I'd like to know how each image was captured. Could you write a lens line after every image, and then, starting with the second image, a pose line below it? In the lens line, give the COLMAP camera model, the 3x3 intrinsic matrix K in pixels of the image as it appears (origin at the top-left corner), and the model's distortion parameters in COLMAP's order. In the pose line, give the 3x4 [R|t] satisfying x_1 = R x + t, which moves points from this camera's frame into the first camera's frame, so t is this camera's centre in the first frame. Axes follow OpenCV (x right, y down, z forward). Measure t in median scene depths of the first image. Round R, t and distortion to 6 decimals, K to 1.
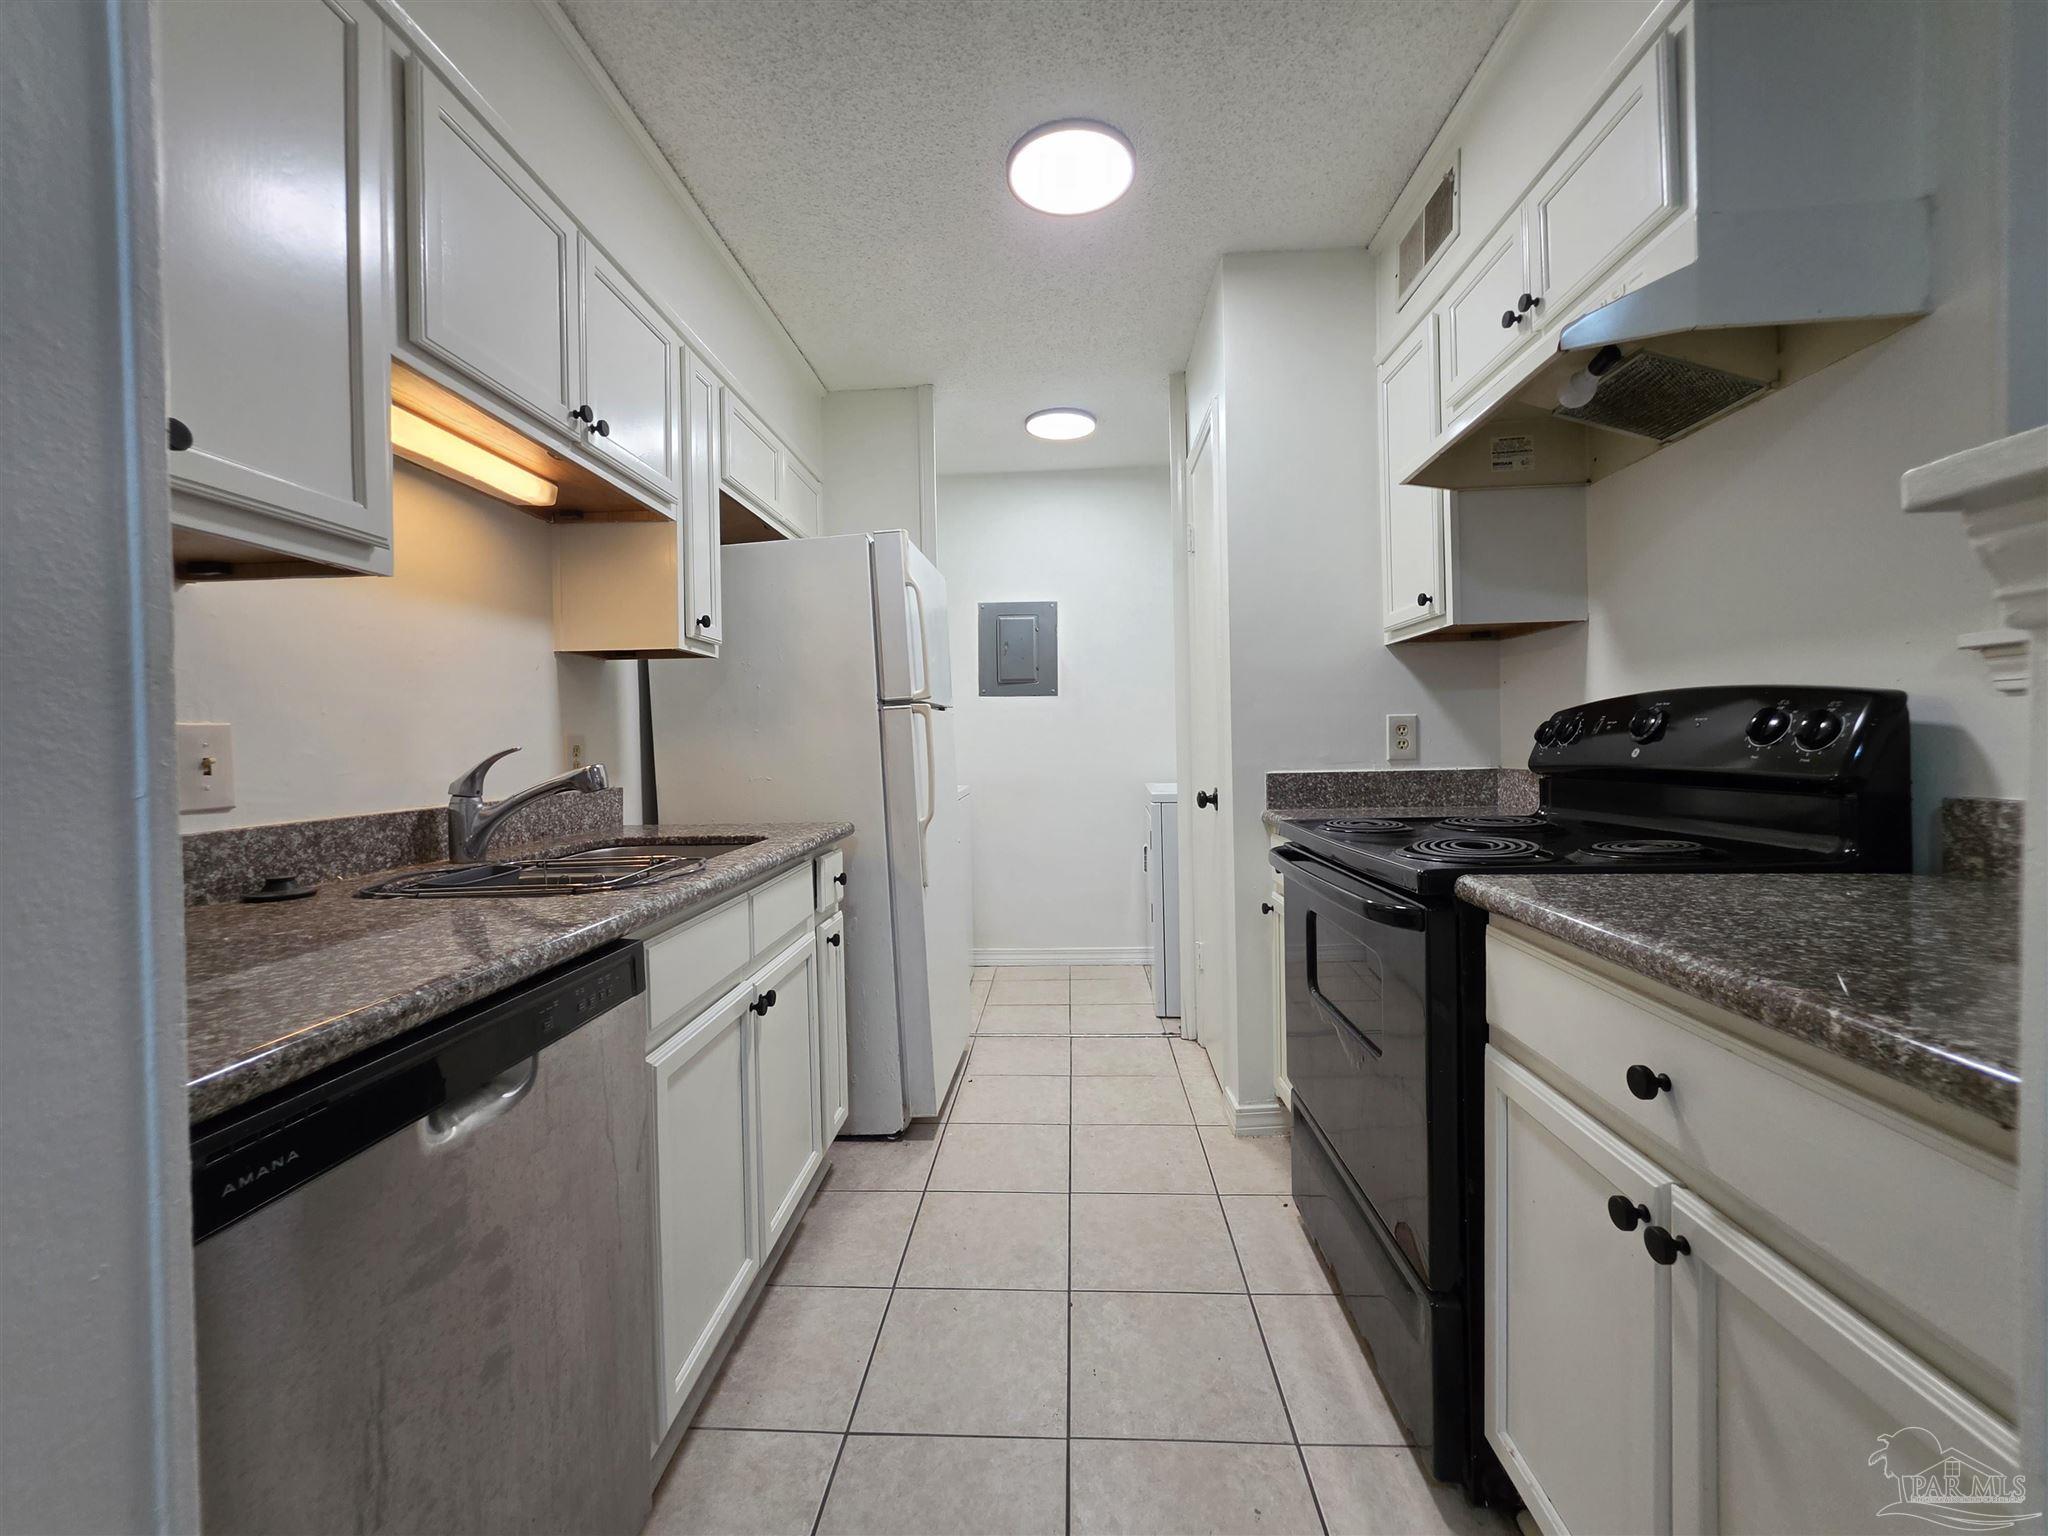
lens RADIAL K [[834.3, 0, 1032.0], [0, 834.3, 753.5], [0, 0, 1]] dist [-0.006354, 0.000665]
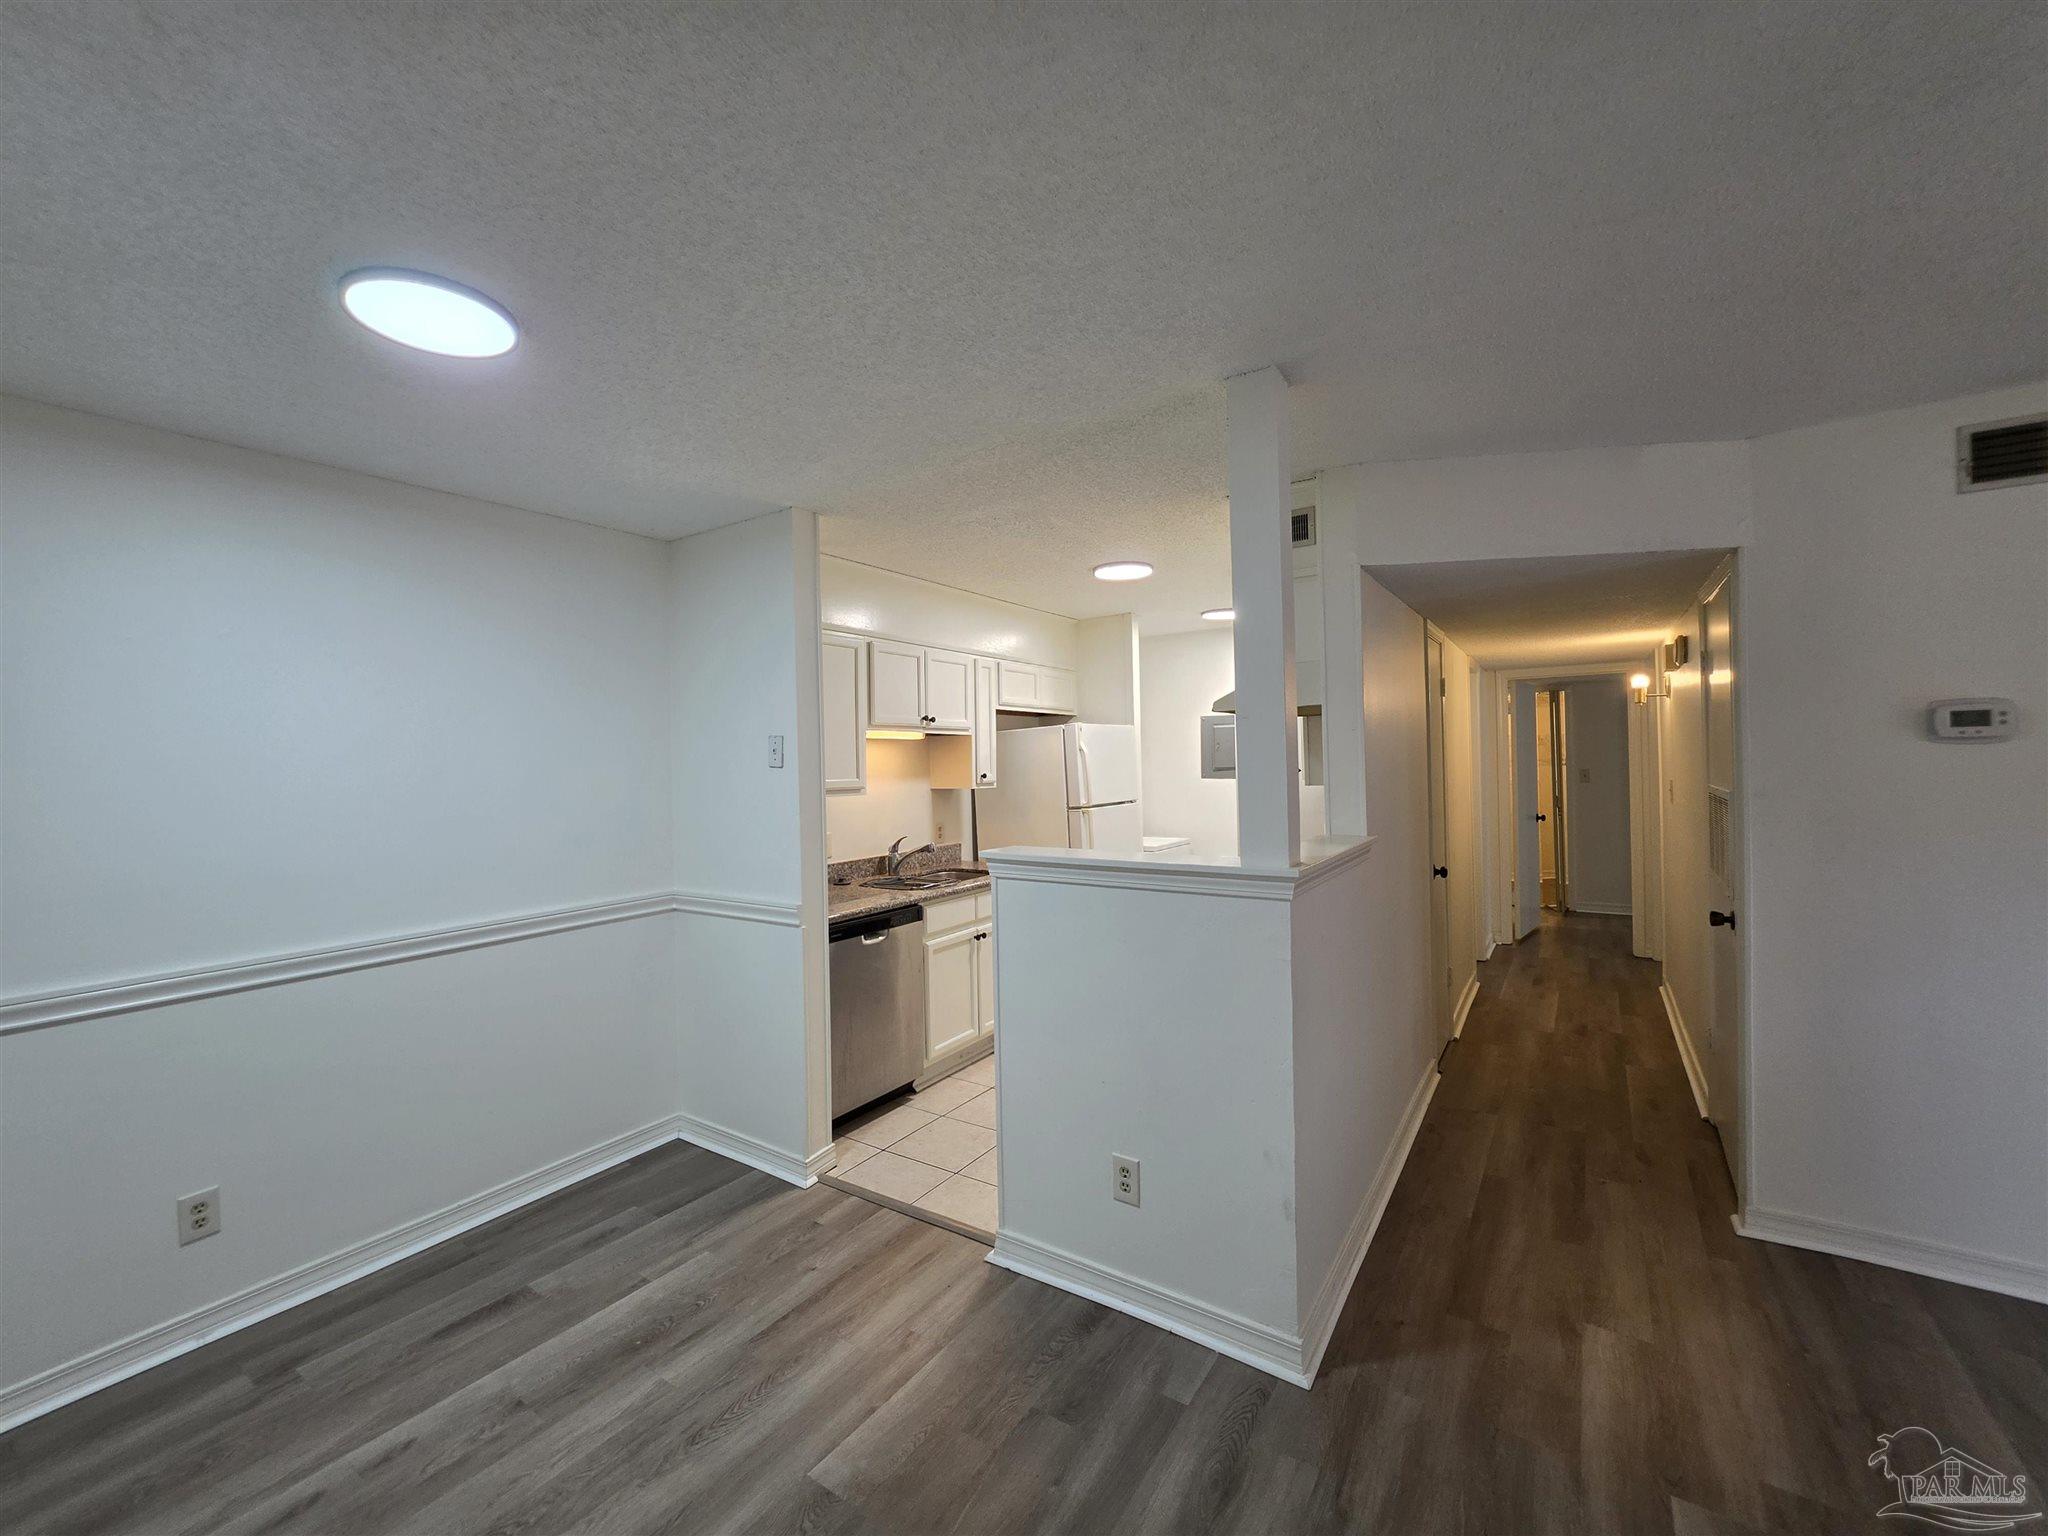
lens RADIAL K [[834.3, 0, 1015.8], [0, 834.3, 755.2], [0, 0, 1]] dist [-0.006354, 0.000665]
pose [[0.856854, -0.001591, -0.515557, 1.221736], [-0.004750, 0.999928, -0.010980, -0.267093], [0.515537, 0.011857, 0.856785, -1.306152]]
